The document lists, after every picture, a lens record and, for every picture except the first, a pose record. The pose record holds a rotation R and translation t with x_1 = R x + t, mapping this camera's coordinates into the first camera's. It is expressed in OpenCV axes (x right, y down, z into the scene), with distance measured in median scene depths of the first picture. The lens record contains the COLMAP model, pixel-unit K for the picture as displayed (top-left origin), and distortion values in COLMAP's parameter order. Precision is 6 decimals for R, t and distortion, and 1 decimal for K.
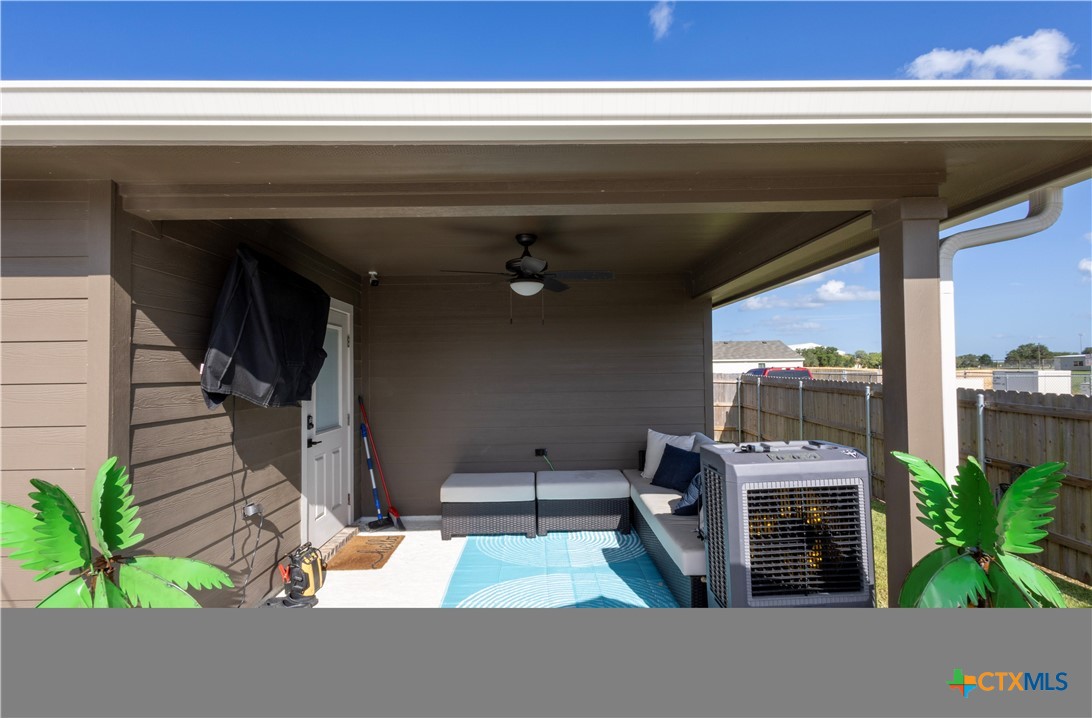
lens RADIAL K [[496.9, 0, 547.4], [0, 496.9, 358.1], [0, 0, 1]] dist [-0.001059, -0.000062]
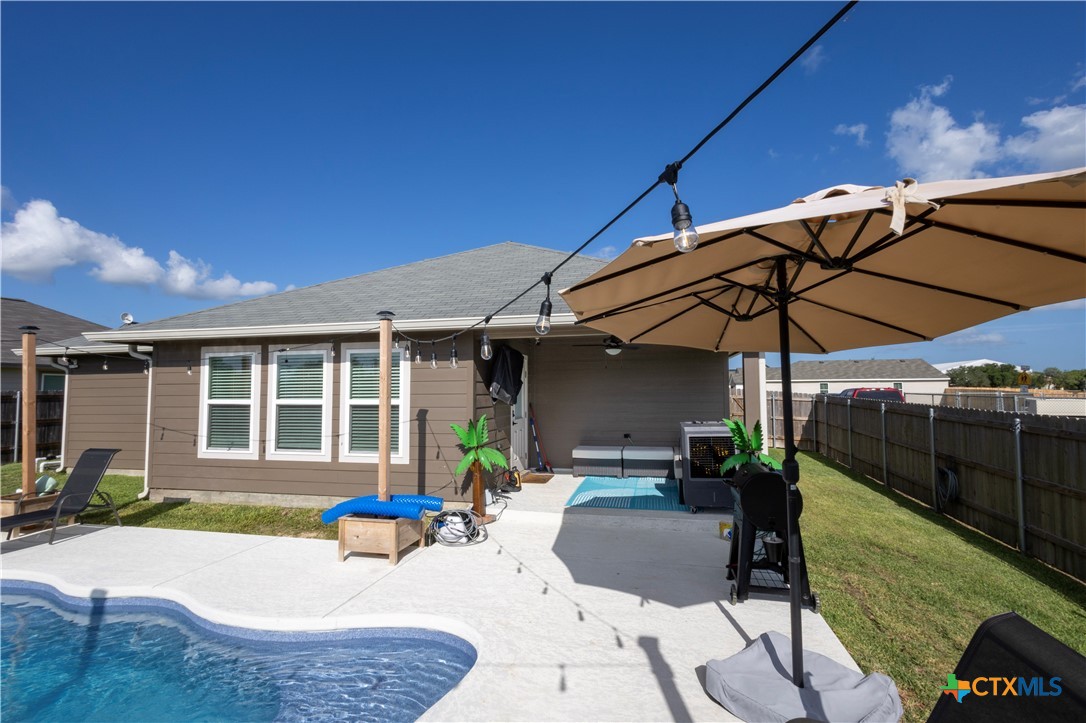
lens RADIAL K [[498.5, 0, 547.7], [0, 498.5, 365.6], [0, 0, 1]] dist [0.008783, -0.003565]
pose [[0.969548, -0.004935, -0.244852, 0.157700], [-0.000116, 0.999788, -0.020612, -0.027908], [0.244902, 0.020013, 0.969341, -0.852812]]
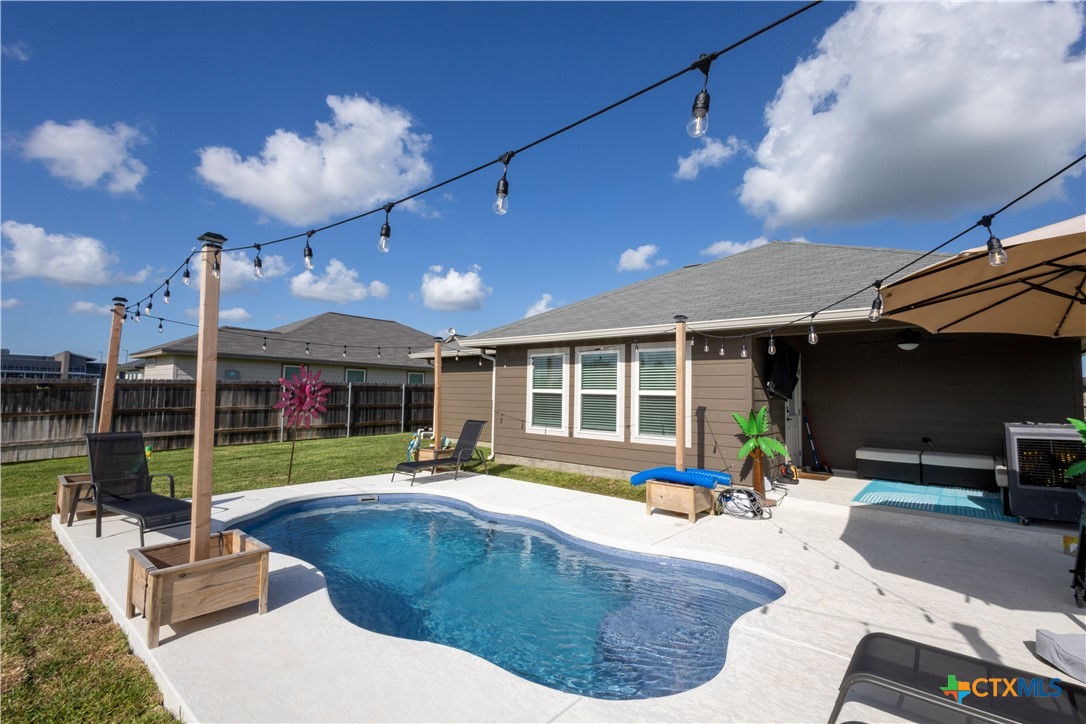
lens RADIAL K [[498.5, 0, 540.5], [0, 498.5, 361.8], [0, 0, 1]] dist [0.008783, -0.003565]
pose [[0.741316, -0.015671, -0.670973, 0.159269], [-0.010040, 0.999357, -0.034433, 0.003074], [0.671081, 0.032262, 0.740682, -1.108367]]
